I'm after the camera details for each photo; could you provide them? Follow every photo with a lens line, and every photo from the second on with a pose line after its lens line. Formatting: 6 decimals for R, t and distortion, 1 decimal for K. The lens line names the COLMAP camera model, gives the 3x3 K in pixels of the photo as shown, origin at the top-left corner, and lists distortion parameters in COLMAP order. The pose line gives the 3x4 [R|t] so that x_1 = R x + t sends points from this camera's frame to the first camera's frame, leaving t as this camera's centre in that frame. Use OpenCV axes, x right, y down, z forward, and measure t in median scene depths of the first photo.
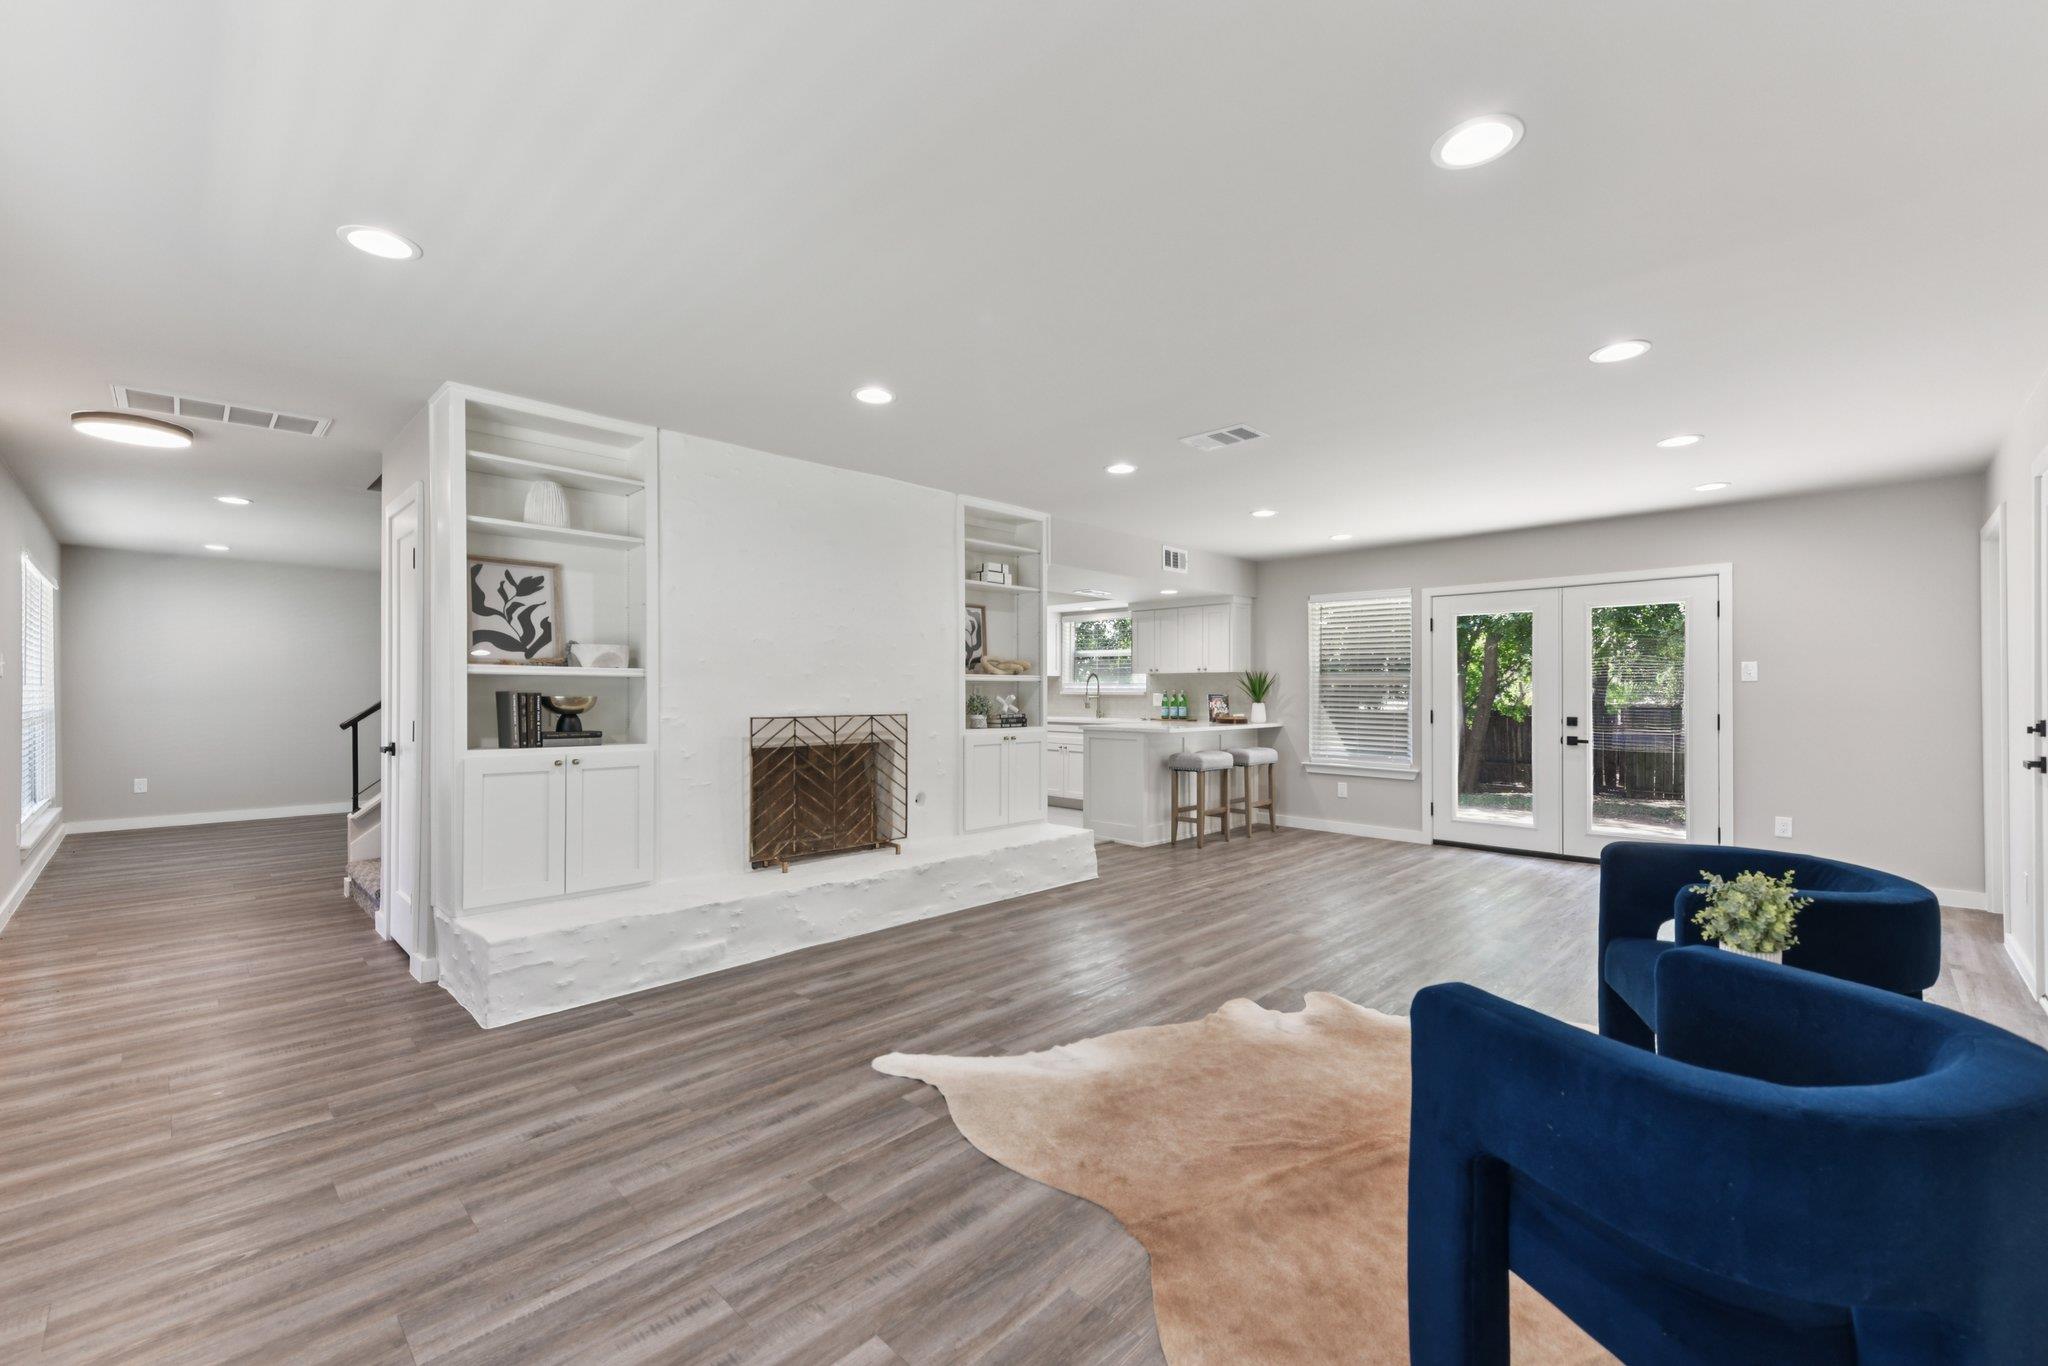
lens RADIAL K [[839.7, 0, 1025.2], [0, 839.7, 692.0], [0, 0, 1]] dist [0.002078, -0.000342]
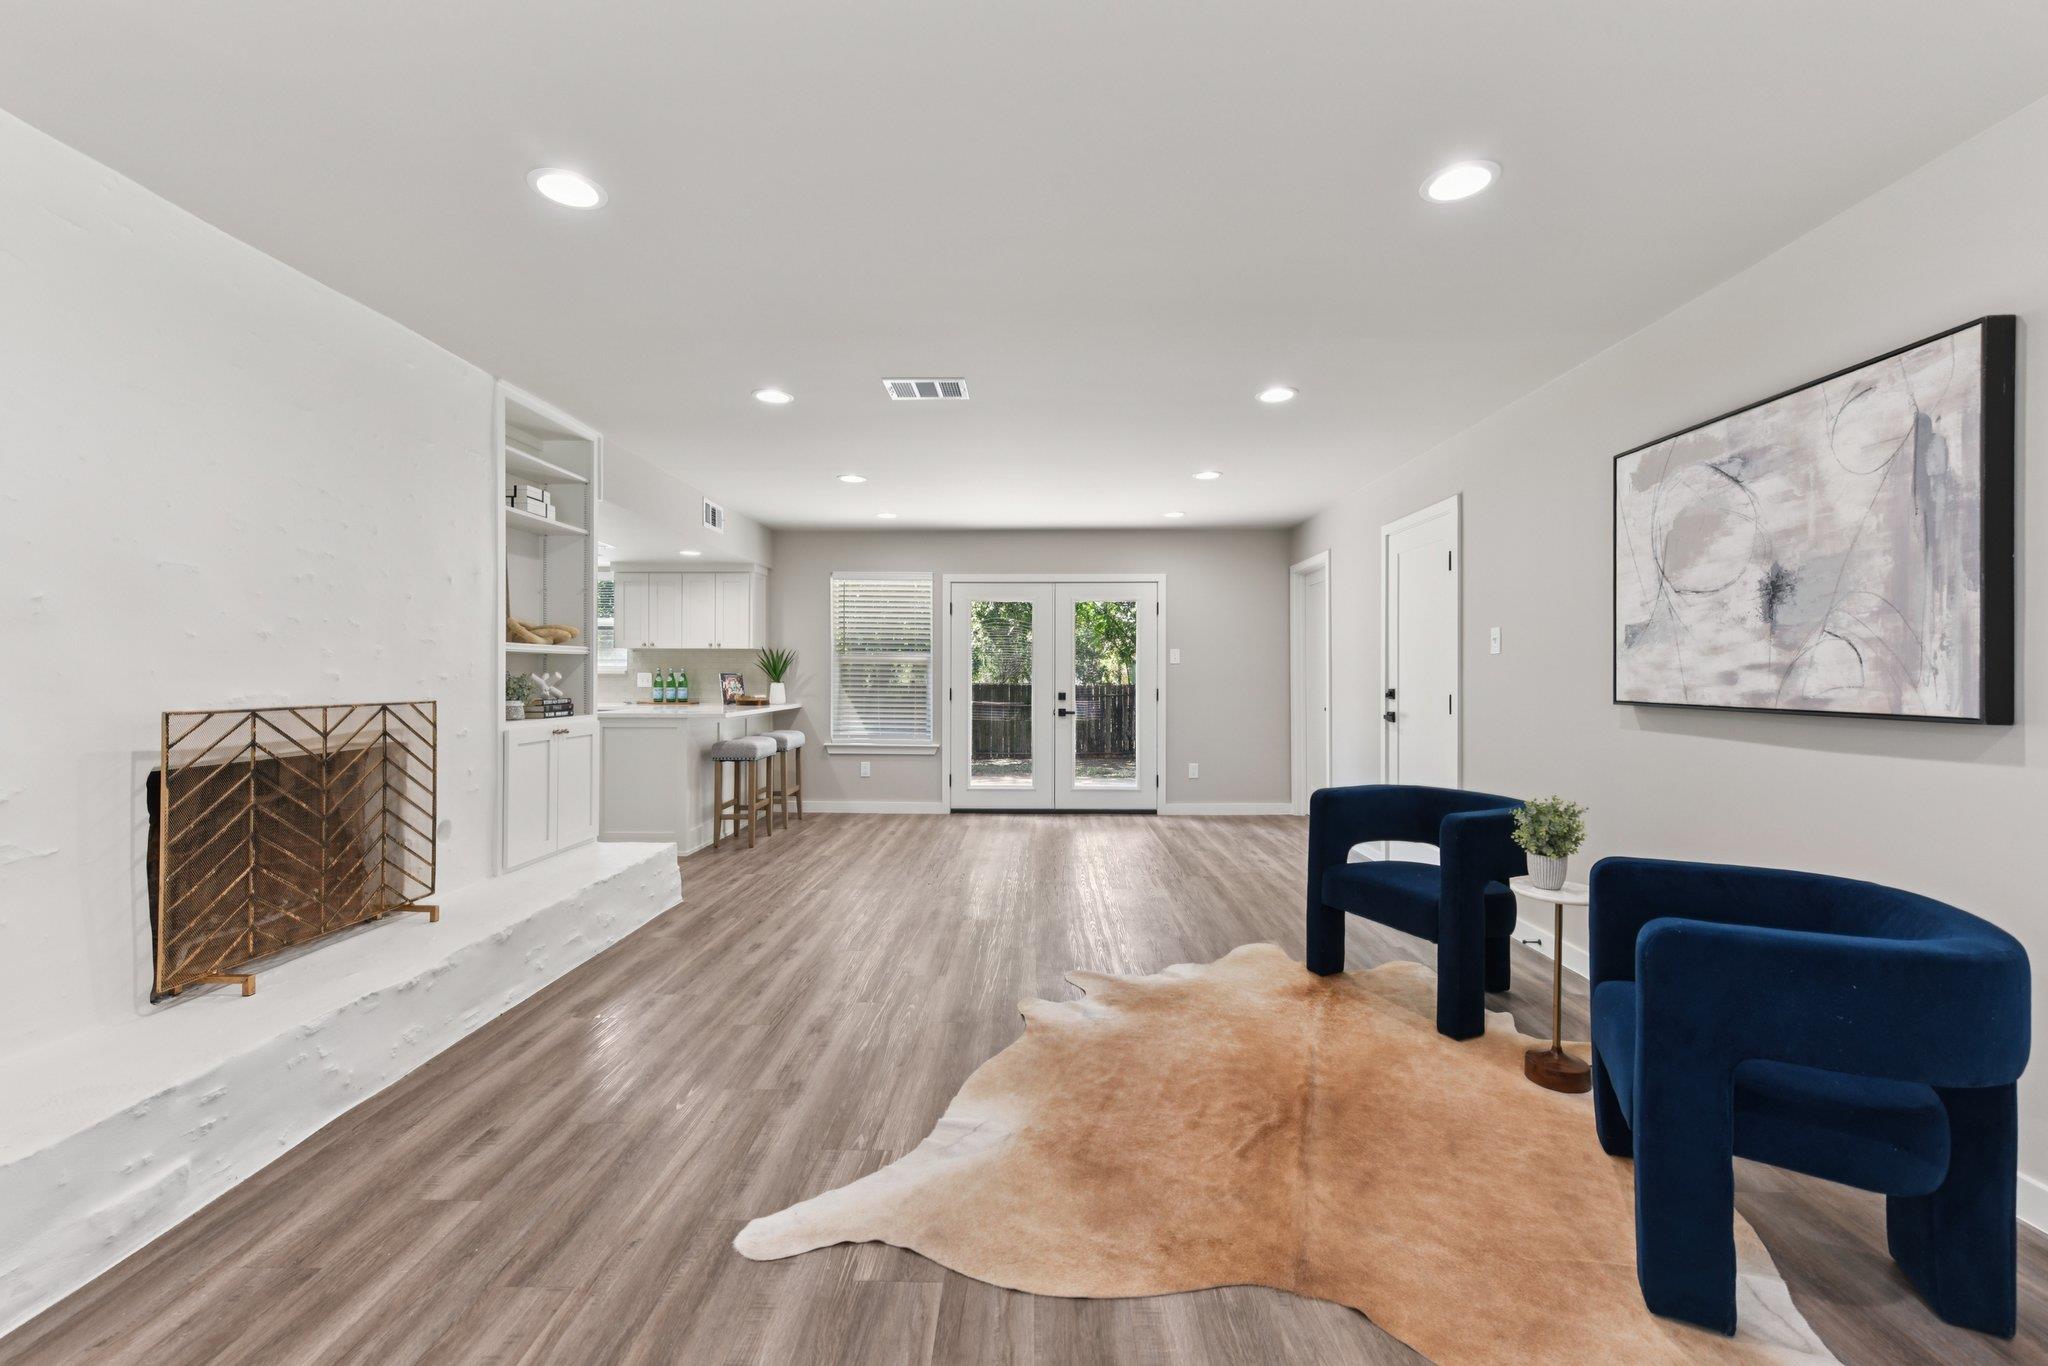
lens RADIAL K [[839.7, 0, 1030.0], [0, 839.7, 671.5], [0, 0, 1]] dist [0.002078, -0.000342]
pose [[0.725348, 0.003813, 0.688372, -0.227293], [-0.002135, 0.999992, -0.003288, 0.004506], [-0.688379, 0.000915, 0.725350, 0.195484]]
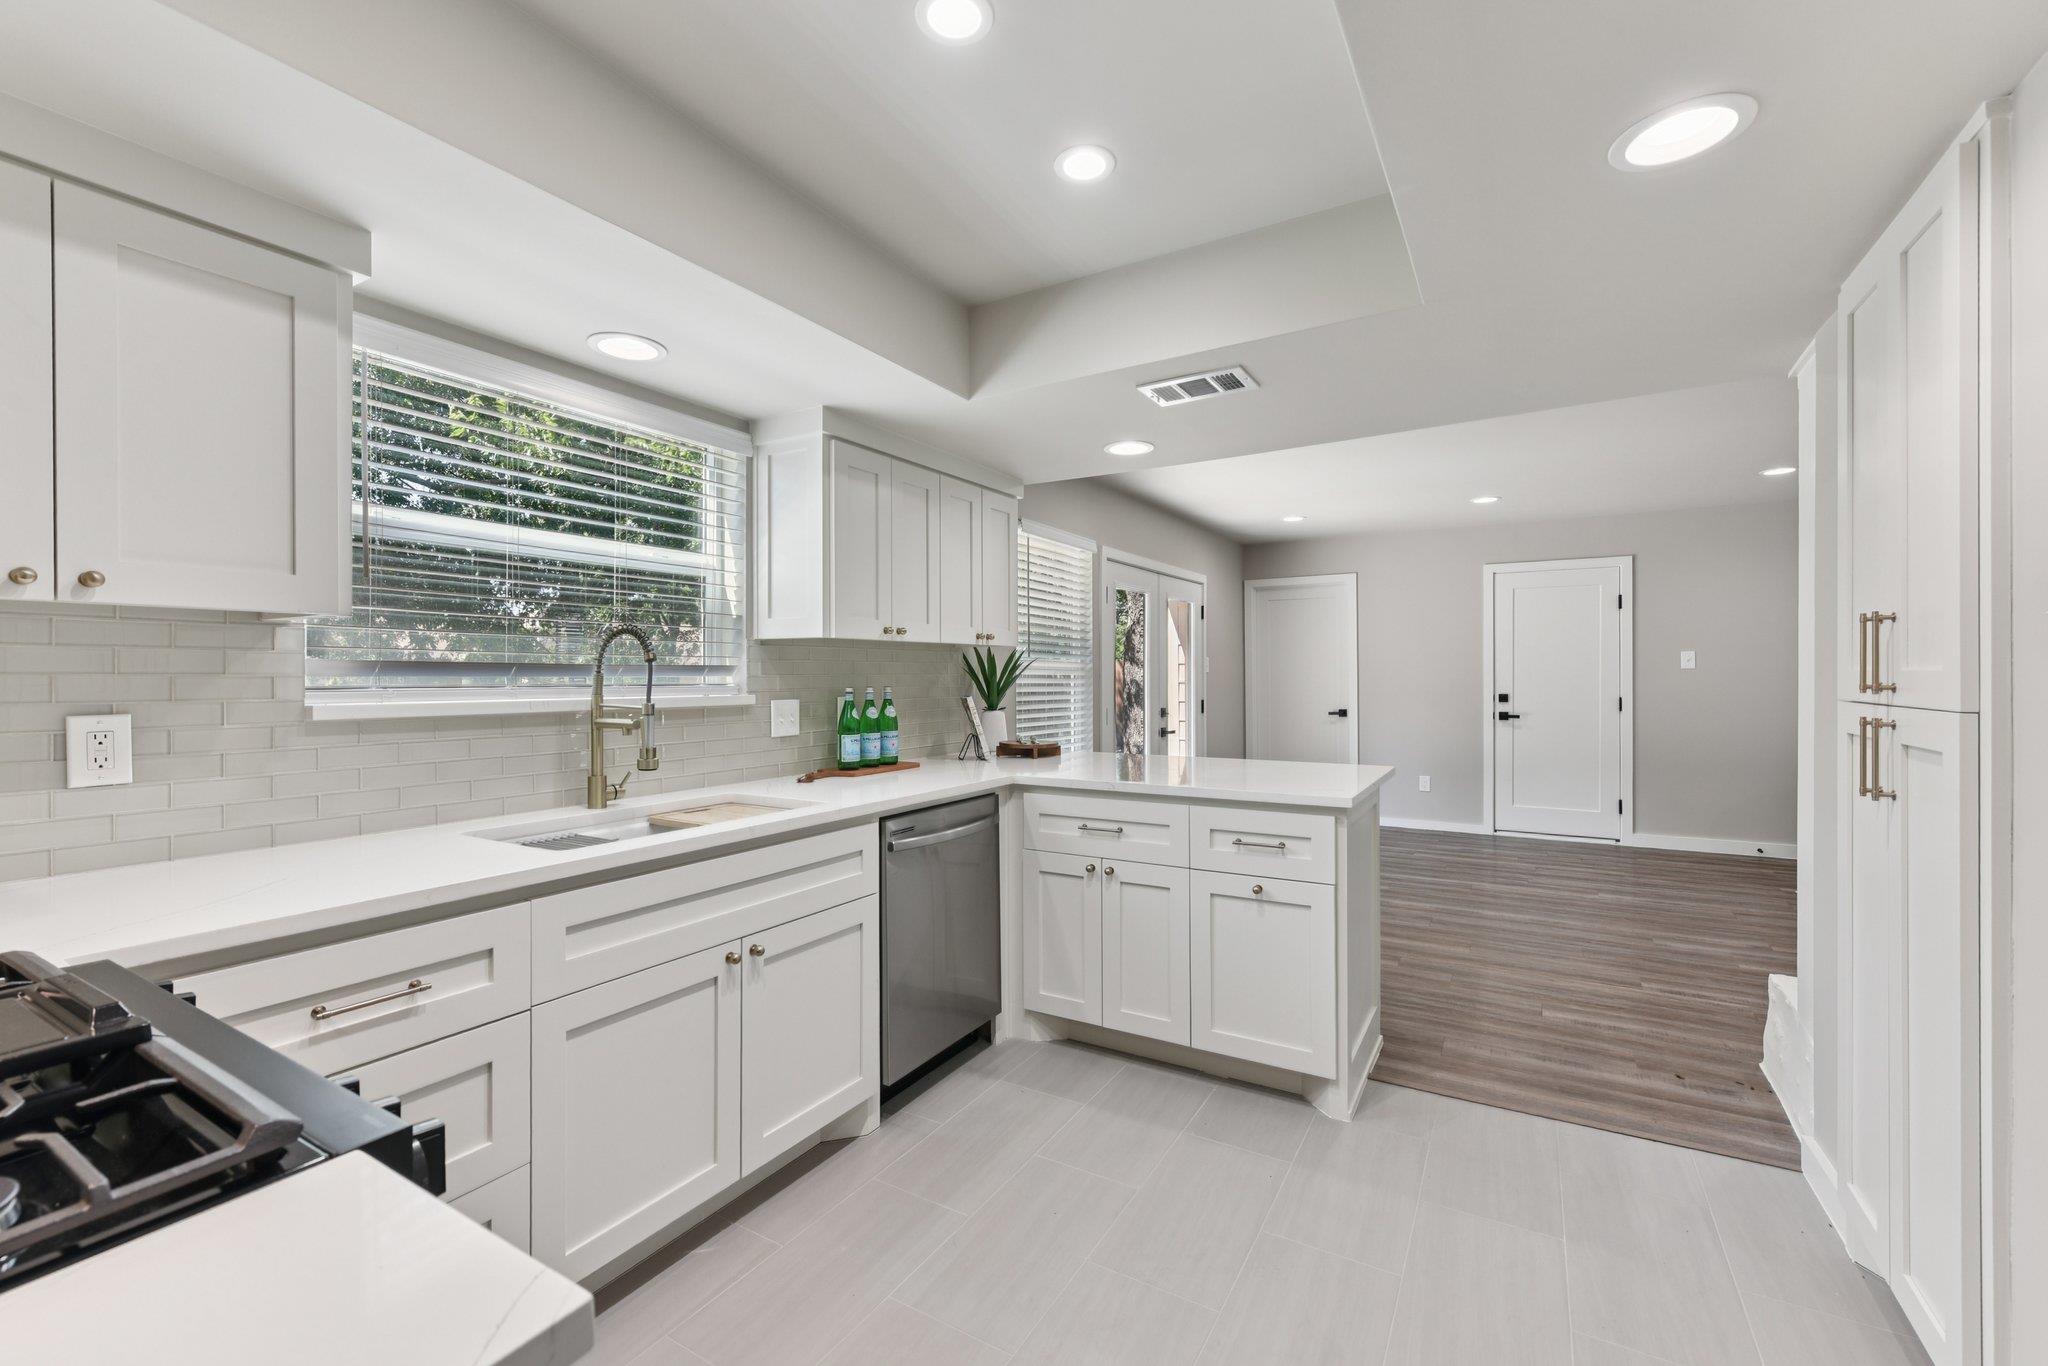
lens RADIAL K [[839.7, 0, 1035.5], [0, 839.7, 676.8], [0, 0, 1]] dist [0.002078, -0.000342]
pose [[-0.235435, -0.001126, 0.971889, -0.291722], [0.006265, 0.999977, 0.002676, -0.012162], [-0.971870, 0.006719, -0.235422, 1.567197]]
